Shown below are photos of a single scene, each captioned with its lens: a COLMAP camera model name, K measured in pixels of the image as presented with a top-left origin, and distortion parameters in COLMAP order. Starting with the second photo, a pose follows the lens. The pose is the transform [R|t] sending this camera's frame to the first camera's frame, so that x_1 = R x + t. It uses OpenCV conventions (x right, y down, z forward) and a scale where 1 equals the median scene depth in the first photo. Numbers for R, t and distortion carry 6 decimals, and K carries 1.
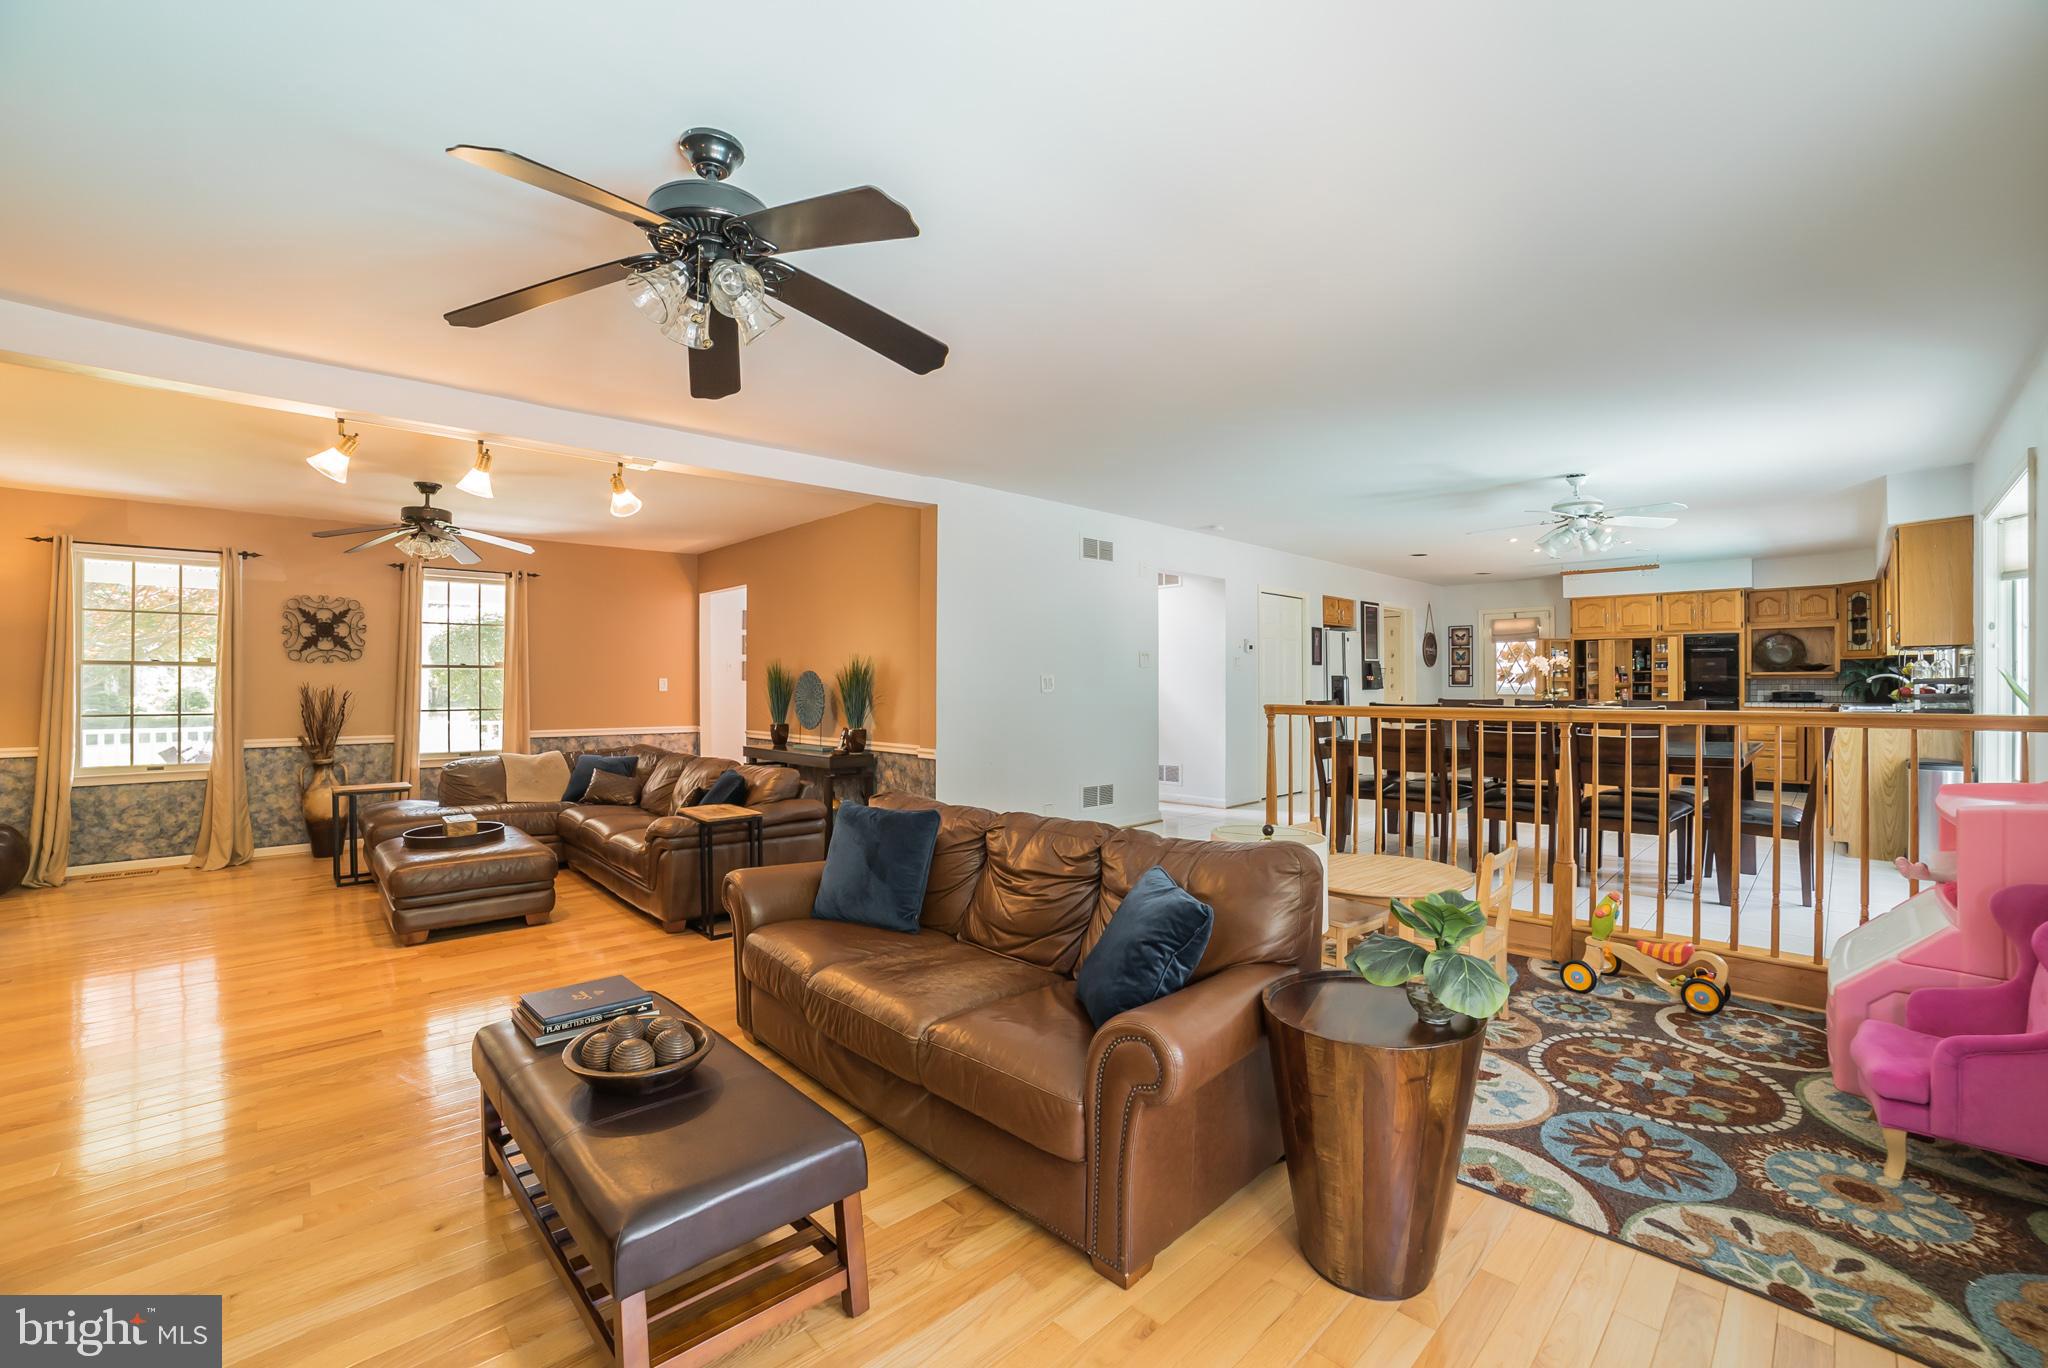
lens RADIAL K [[840.4, 0, 1016.6], [0, 840.4, 696.5], [0, 0, 1]] dist [-0.103829, 0.035368]
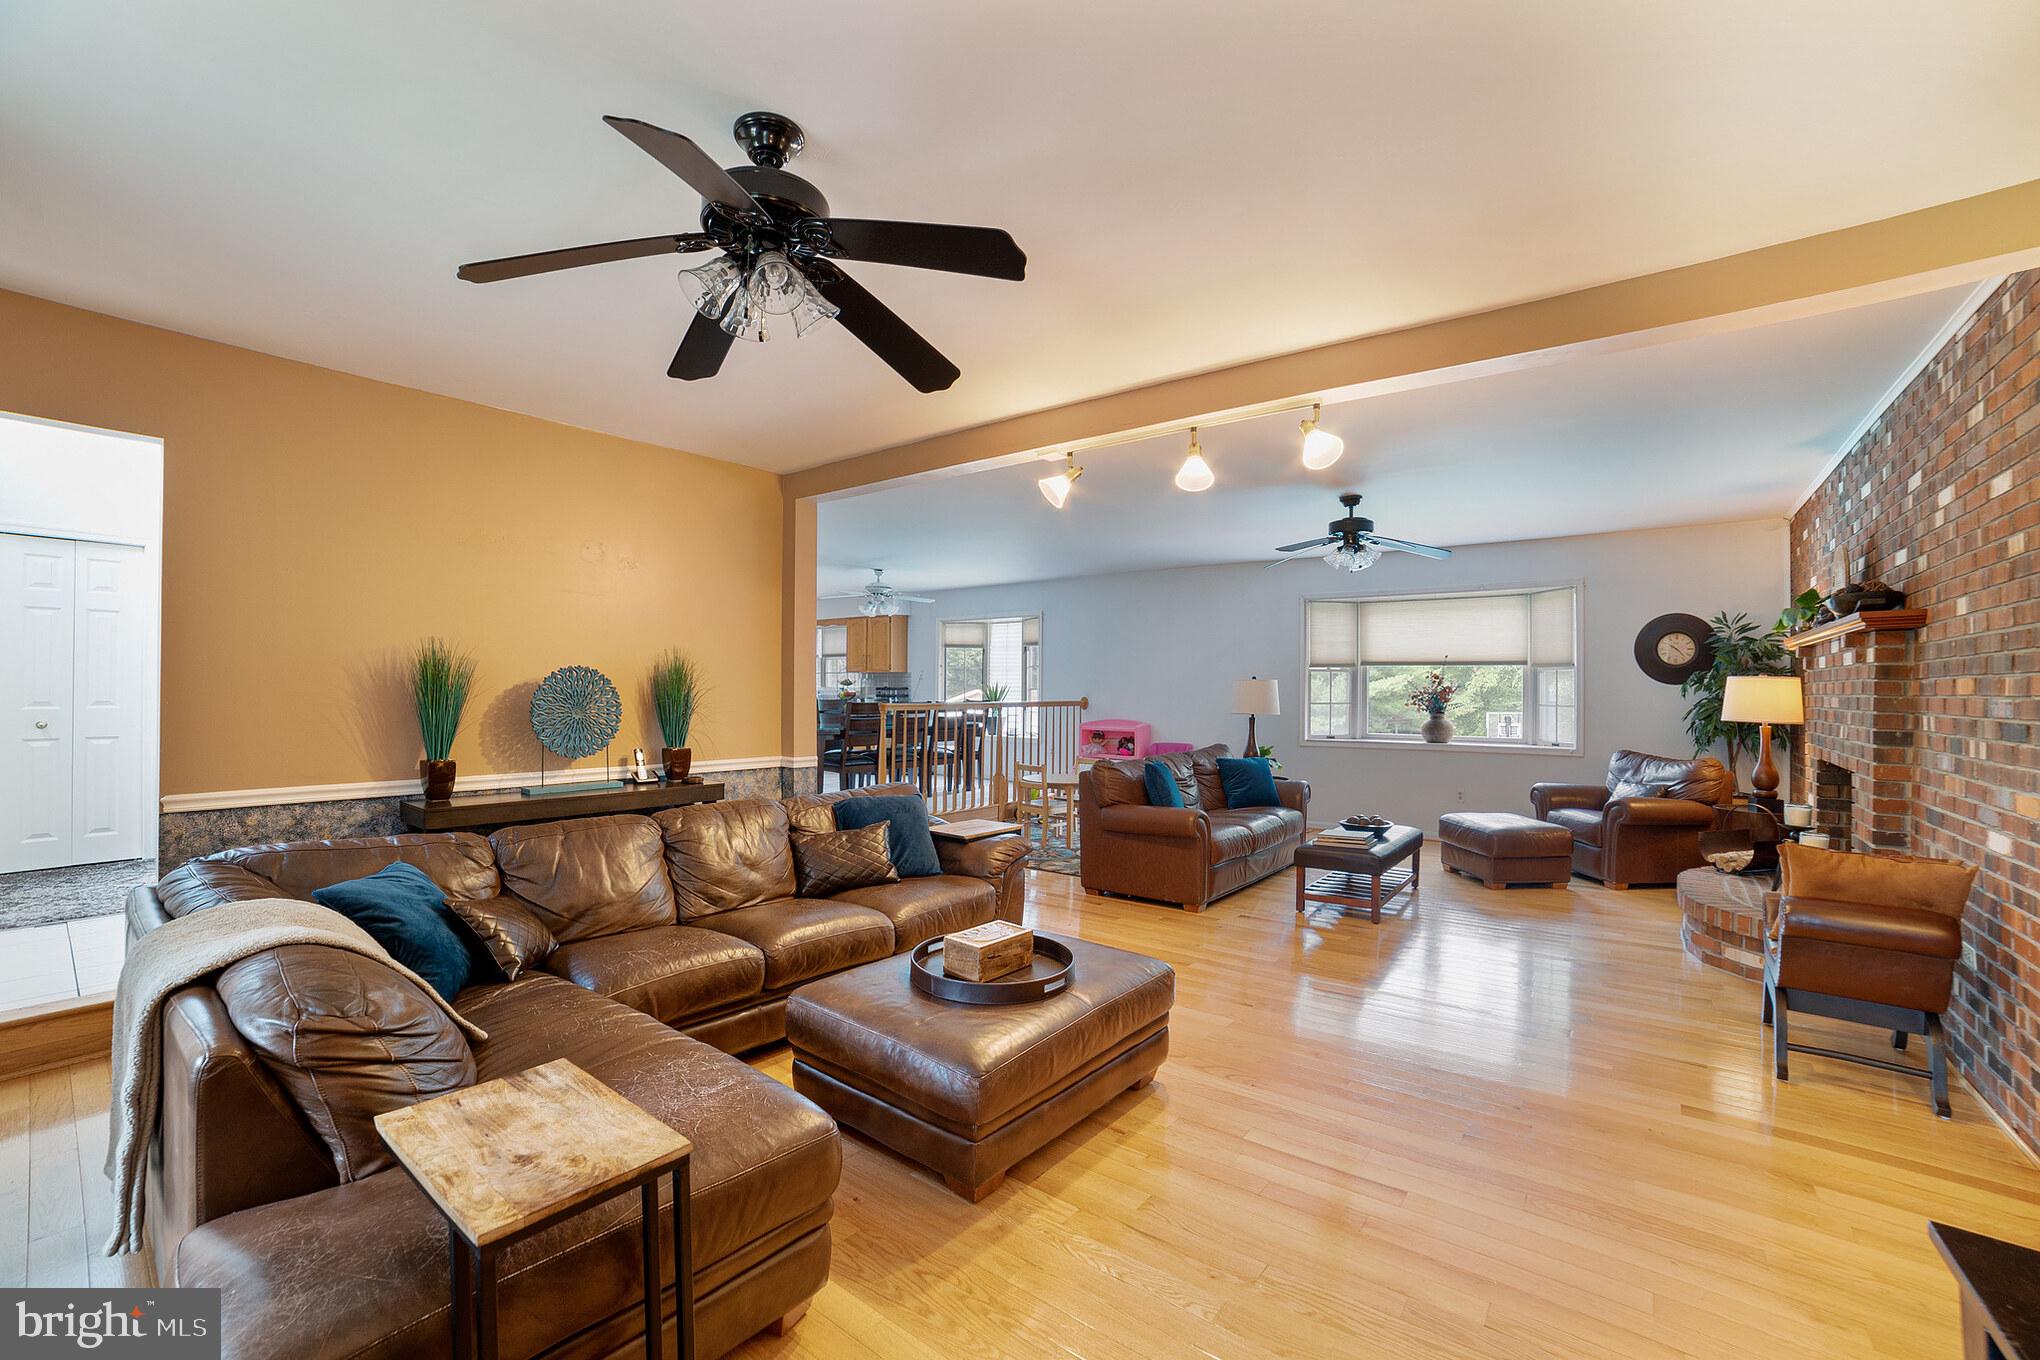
lens RADIAL K [[837.2, 0, 1012.6], [0, 837.2, 692.5], [0, 0, 1]] dist [-0.103829, 0.035368]
pose [[-0.170281, 0.000019, 0.985396, -0.961718], [0.010483, 0.999943, 0.001792, -0.011646], [-0.985340, 0.010635, -0.170272, 0.828236]]
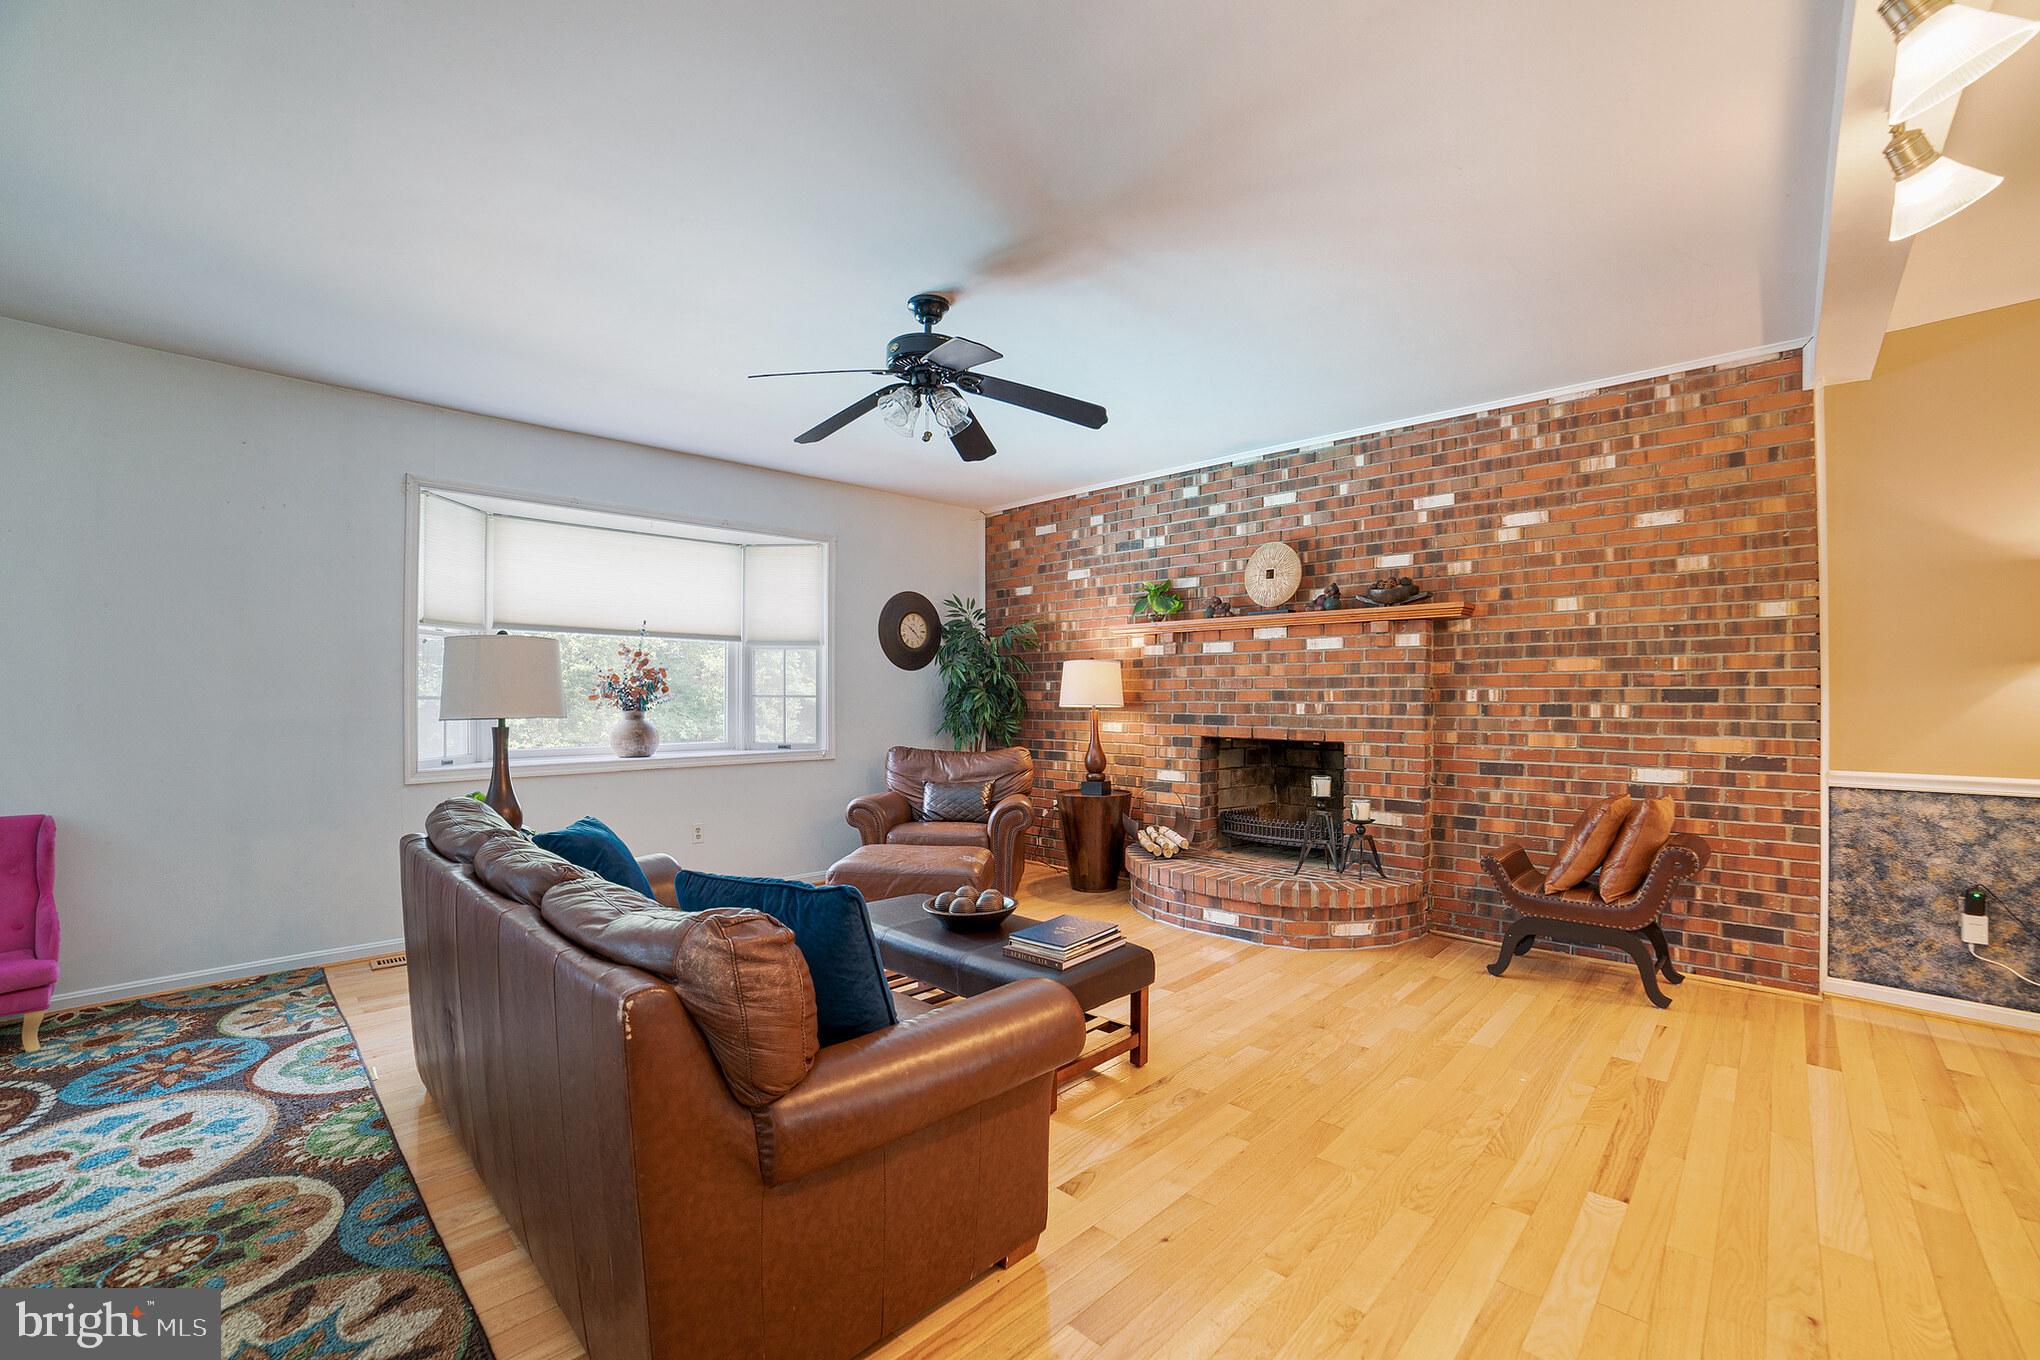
lens RADIAL K [[837.2, 0, 1012.6], [0, 837.2, 692.5], [0, 0, 1]] dist [-0.103829, 0.035368]
pose [[-0.998211, 0.003776, -0.059676, -0.141324], [0.003044, 0.999919, 0.012342, 0.003705], [0.059718, 0.012138, -0.998141, 0.793672]]
